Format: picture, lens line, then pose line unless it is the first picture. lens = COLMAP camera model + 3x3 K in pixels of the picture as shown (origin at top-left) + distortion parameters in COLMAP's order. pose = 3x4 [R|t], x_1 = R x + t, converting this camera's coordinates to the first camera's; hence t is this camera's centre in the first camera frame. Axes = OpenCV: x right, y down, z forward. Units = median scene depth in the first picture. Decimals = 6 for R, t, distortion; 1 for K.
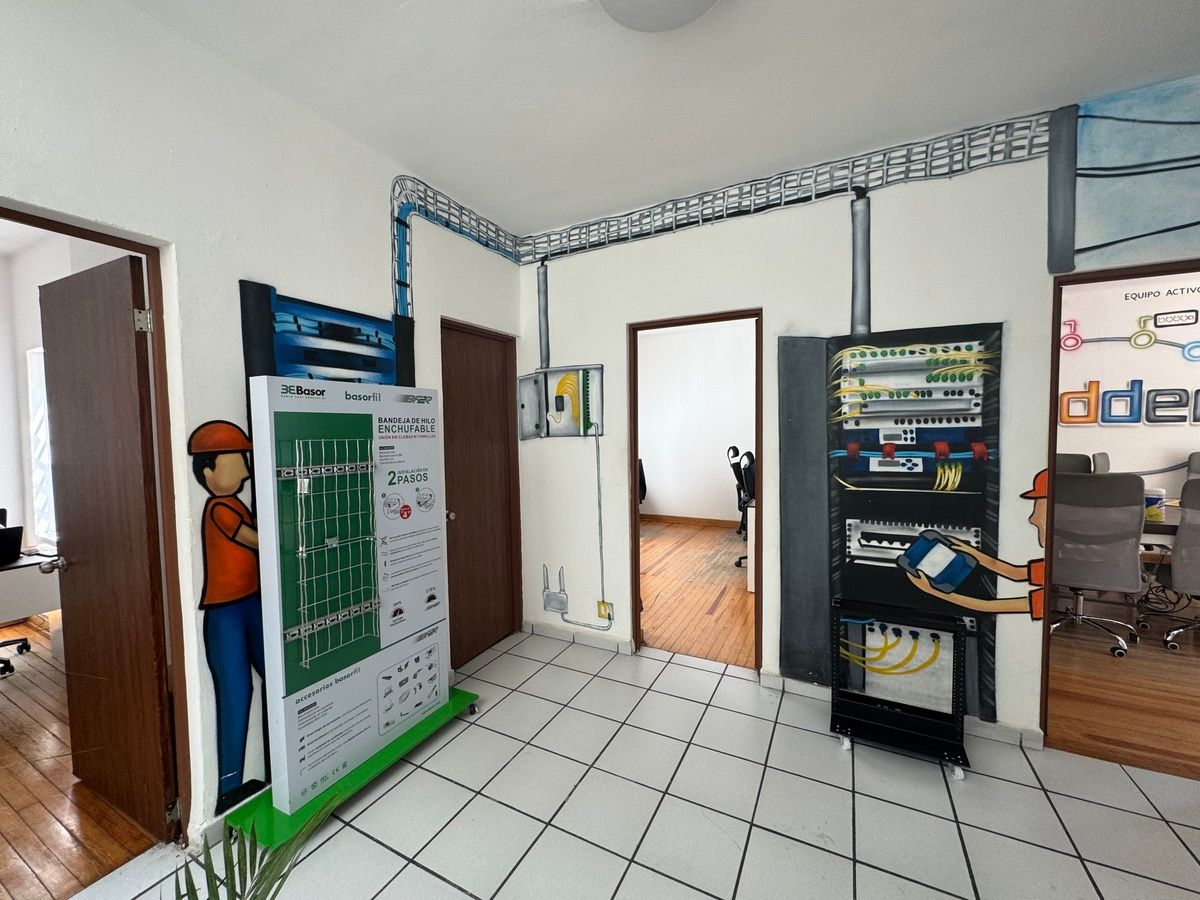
lens RADIAL K [[482.7, 0, 600.9], [0, 482.7, 449.0], [0, 0, 1]] dist [-0.000908, -0.000210]
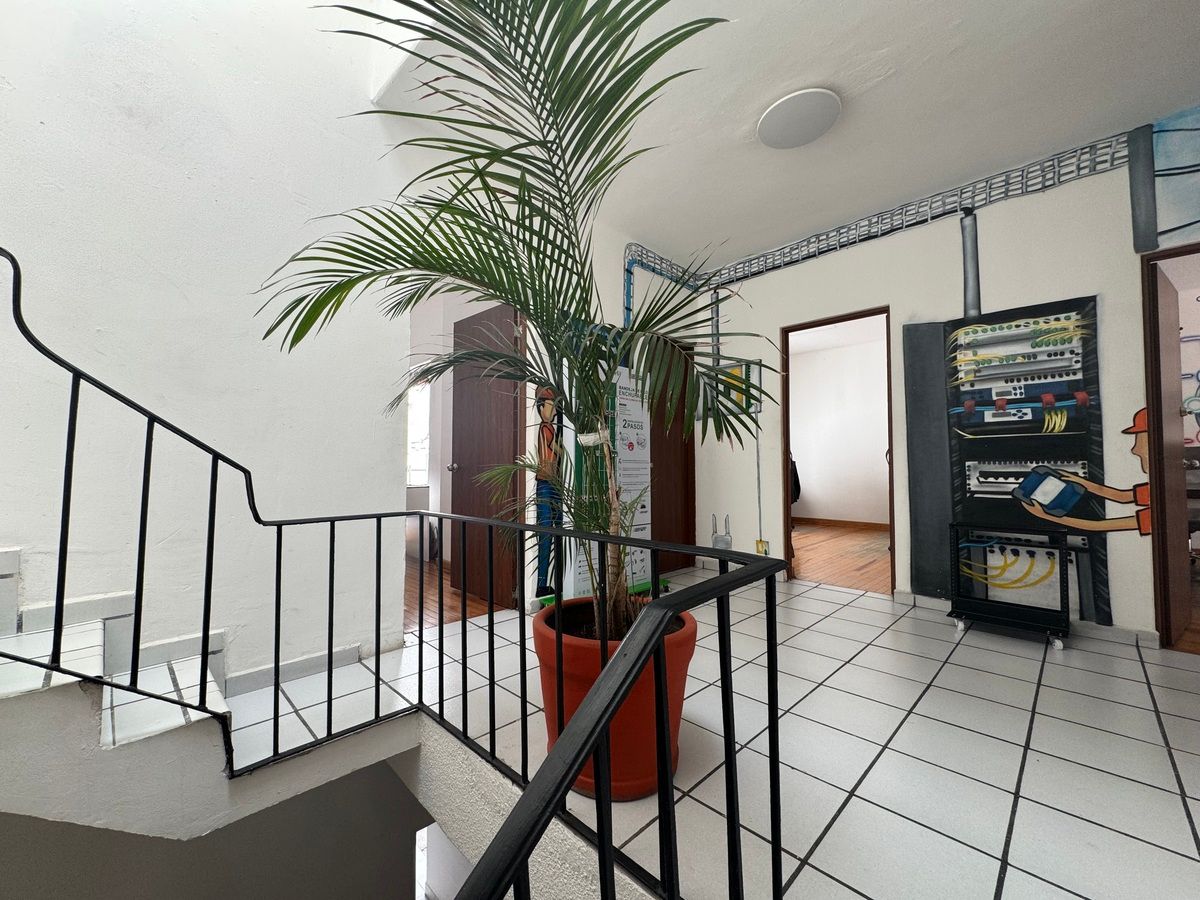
lens RADIAL K [[482.7, 0, 600.2], [0, 482.7, 450.7], [0, 0, 1]] dist [-0.000908, -0.000210]
pose [[0.952500, 0.004169, -0.304511, -0.015218], [-0.028544, 0.996727, -0.075639, 0.235192], [0.303198, 0.080738, 0.949501, -0.476598]]
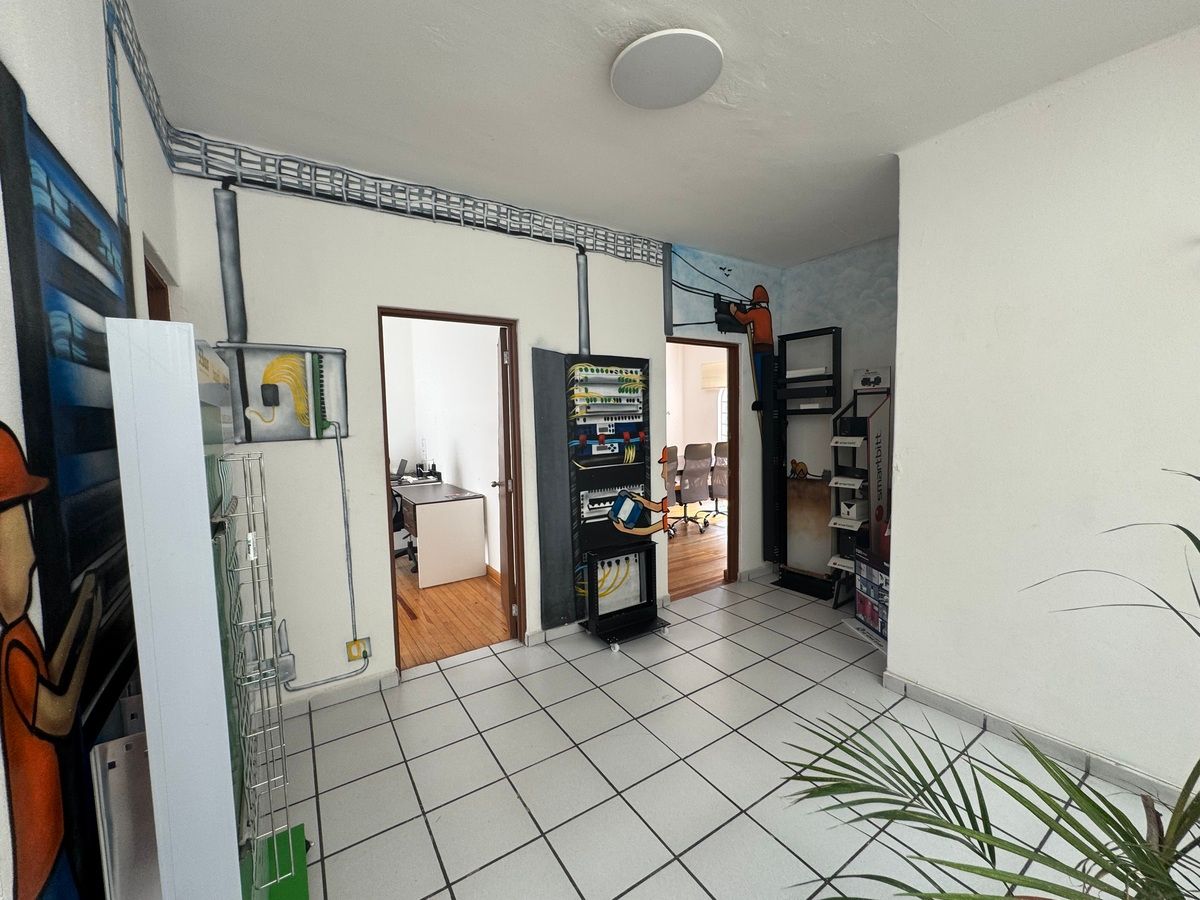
lens RADIAL K [[482.7, 0, 605.8], [0, 482.7, 450.3], [0, 0, 1]] dist [-0.000908, -0.000210]
pose [[0.484486, -0.058796, 0.872821, -0.610187], [0.054418, 0.997832, 0.037011, -0.015166], [-0.873105, 0.029566, 0.486635, 0.280188]]
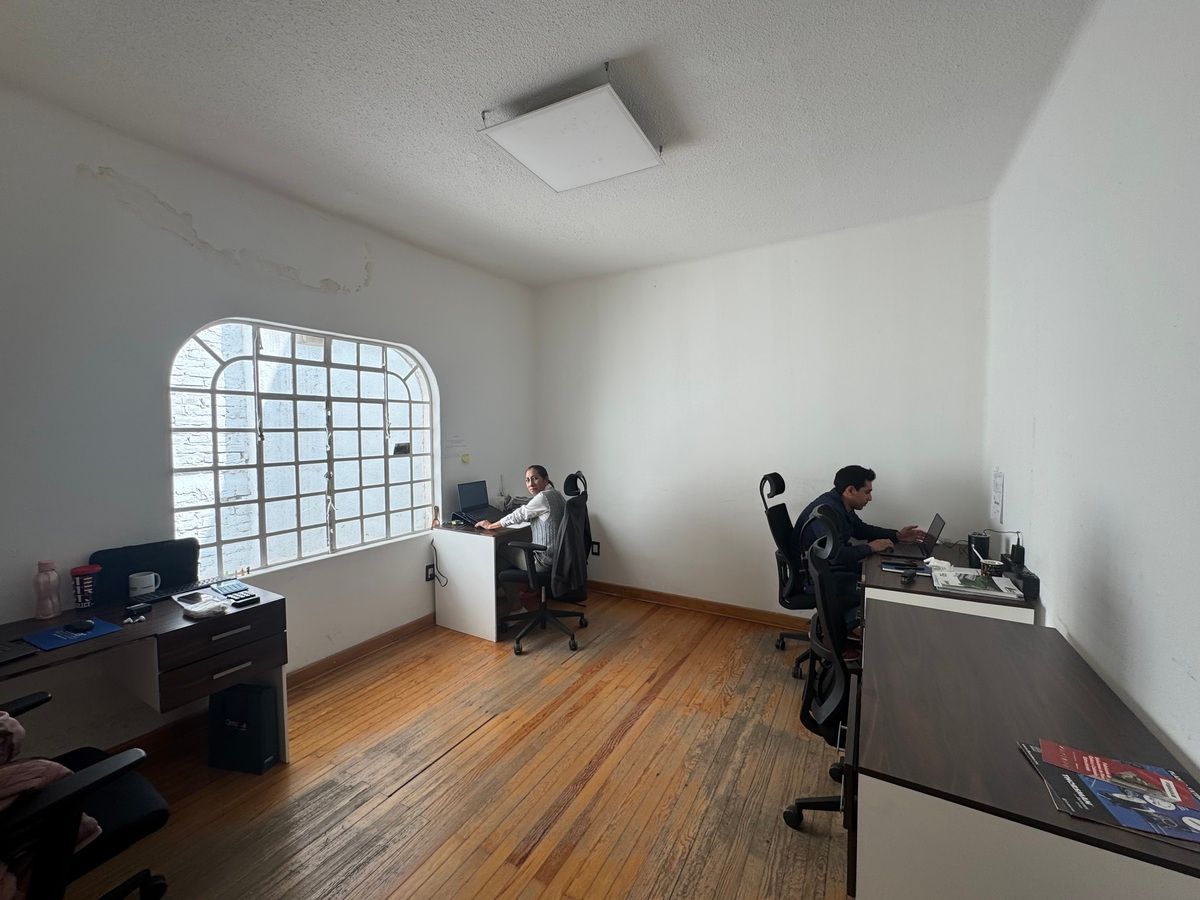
lens RADIAL K [[482.7, 0, 602.4], [0, 482.7, 449.0], [0, 0, 1]] dist [-0.000908, -0.000210]
pose [[0.999286, 0.015247, -0.034575, 0.292085], [-0.014996, 0.999859, 0.007532, -0.080492], [0.034685, -0.007008, 0.999374, 1.243884]]
